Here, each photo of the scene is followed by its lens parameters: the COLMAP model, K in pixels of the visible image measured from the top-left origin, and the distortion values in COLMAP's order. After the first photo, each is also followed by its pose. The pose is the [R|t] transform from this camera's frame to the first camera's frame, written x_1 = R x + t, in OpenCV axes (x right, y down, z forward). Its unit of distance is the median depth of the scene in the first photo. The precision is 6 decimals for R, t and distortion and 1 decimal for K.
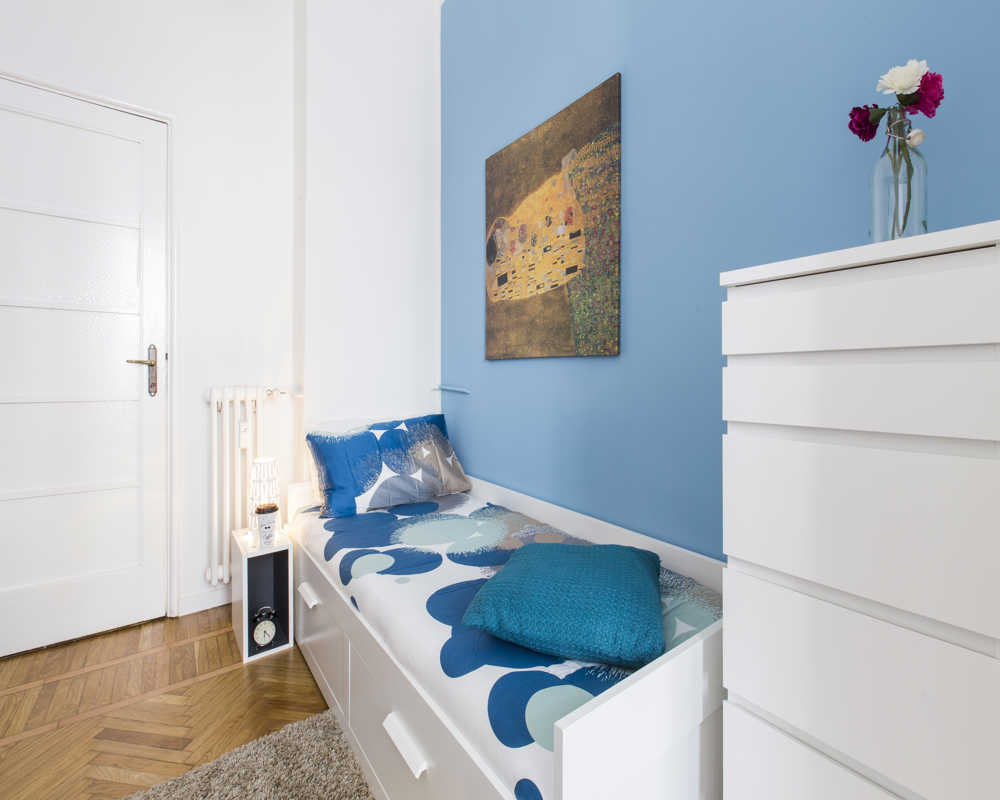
lens RADIAL K [[456.2, 0, 517.3], [0, 456.2, 374.9], [0, 0, 1]] dist [-0.001827, -0.000137]
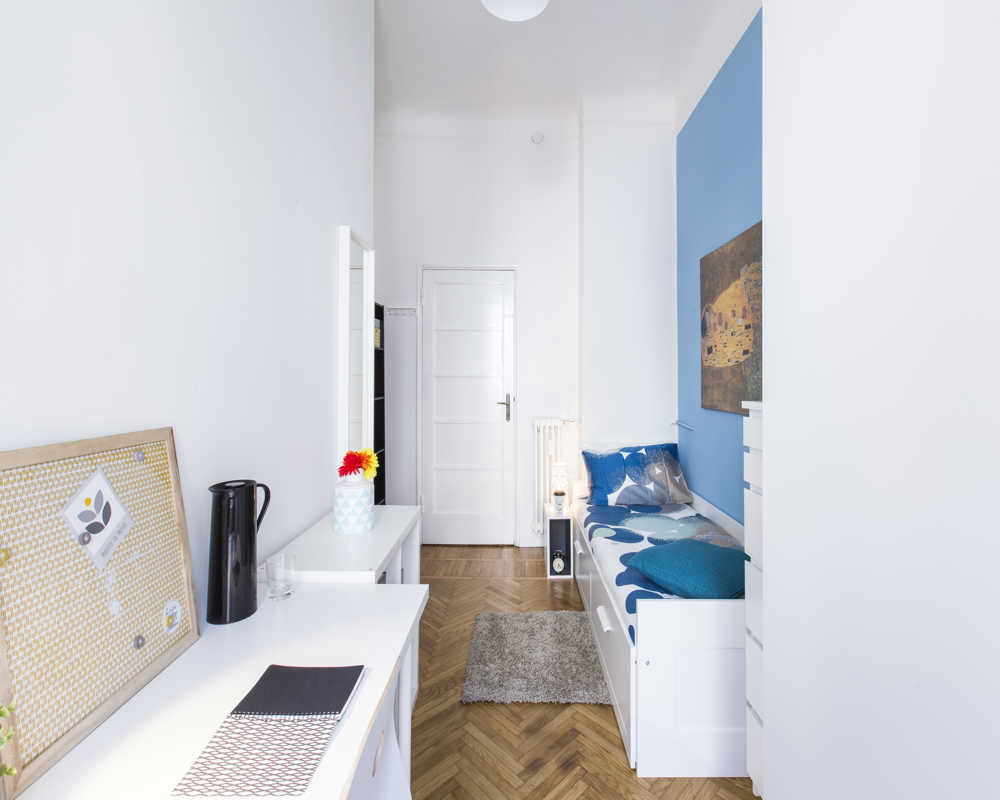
lens RADIAL K [[456.2, 0, 517.3], [0, 456.2, 374.9], [0, 0, 1]] dist [-0.001827, -0.000137]
pose [[0.789814, -0.004615, -0.613329, 0.370678], [0.000711, 0.999978, -0.006610, -0.136965], [0.613346, 0.004785, 0.789800, -0.445443]]
